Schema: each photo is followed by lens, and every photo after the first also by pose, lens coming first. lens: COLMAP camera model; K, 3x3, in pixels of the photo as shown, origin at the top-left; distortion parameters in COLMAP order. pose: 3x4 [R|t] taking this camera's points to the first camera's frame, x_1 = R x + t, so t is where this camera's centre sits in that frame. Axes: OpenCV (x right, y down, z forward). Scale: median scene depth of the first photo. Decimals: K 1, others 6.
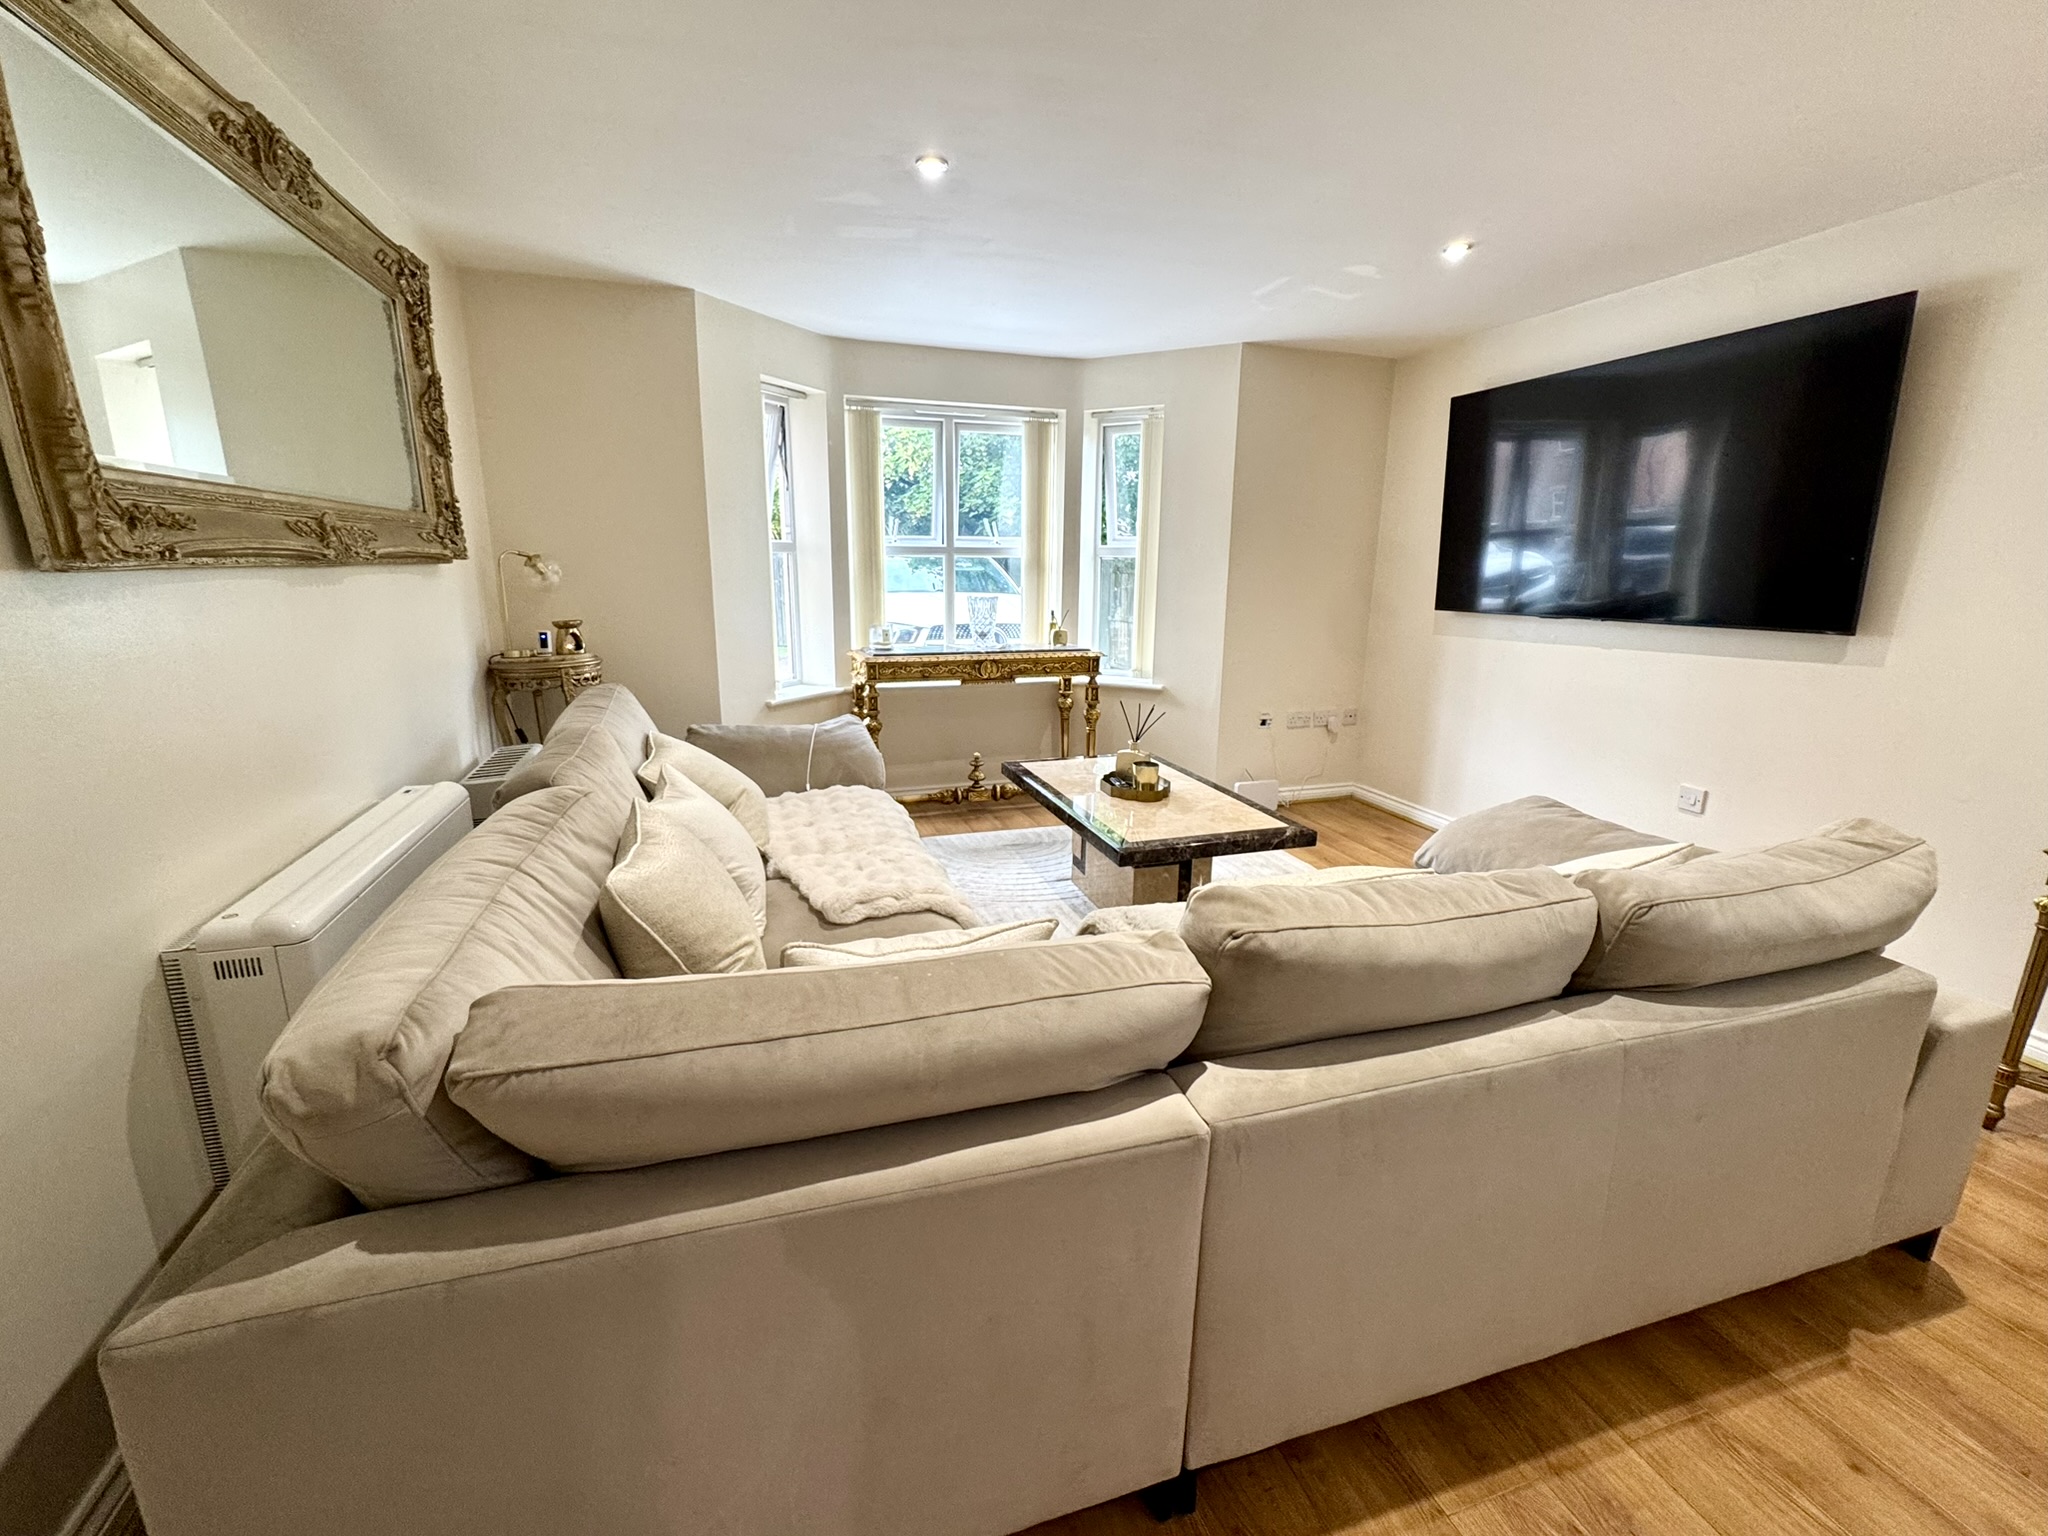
lens RADIAL K [[842.0, 0, 1020.1], [0, 842.0, 766.8], [0, 0, 1]] dist [-0.001177, -0.000364]
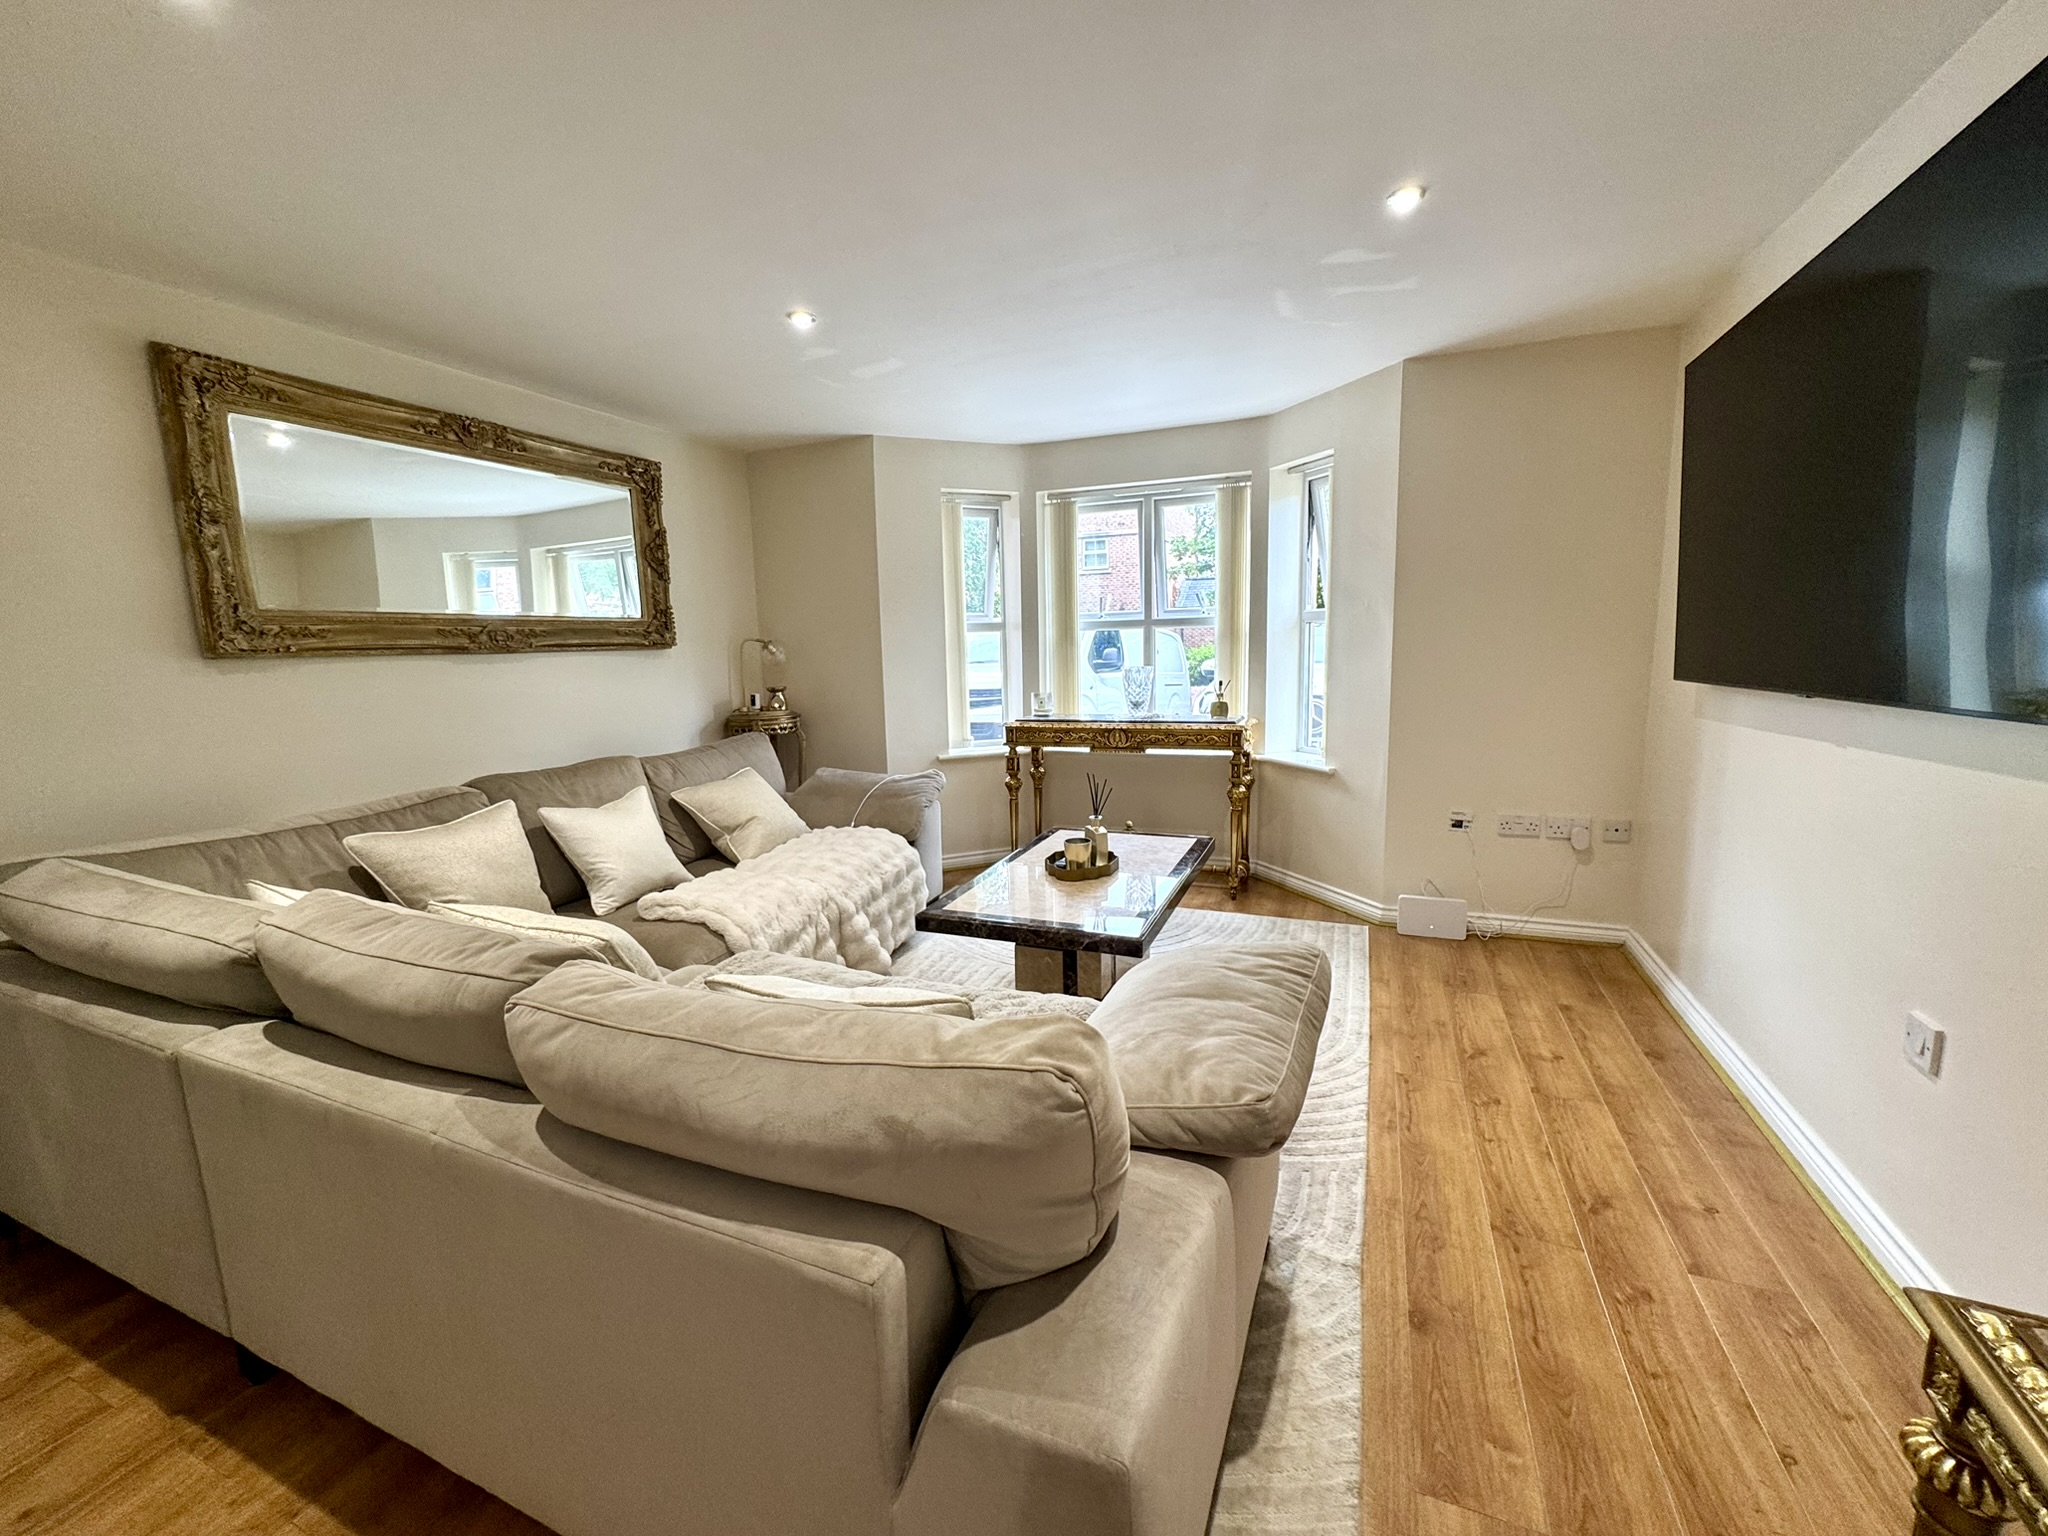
lens RADIAL K [[811.6, 0, 1051.0], [0, 811.6, 770.7], [0, 0, 1]] dist [0.001951, -0.000028]
pose [[0.773115, 0.070630, -0.630321, 0.527493], [-0.118183, 0.992418, -0.033753, -0.035812], [0.623158, 0.100588, 0.775601, 0.206011]]
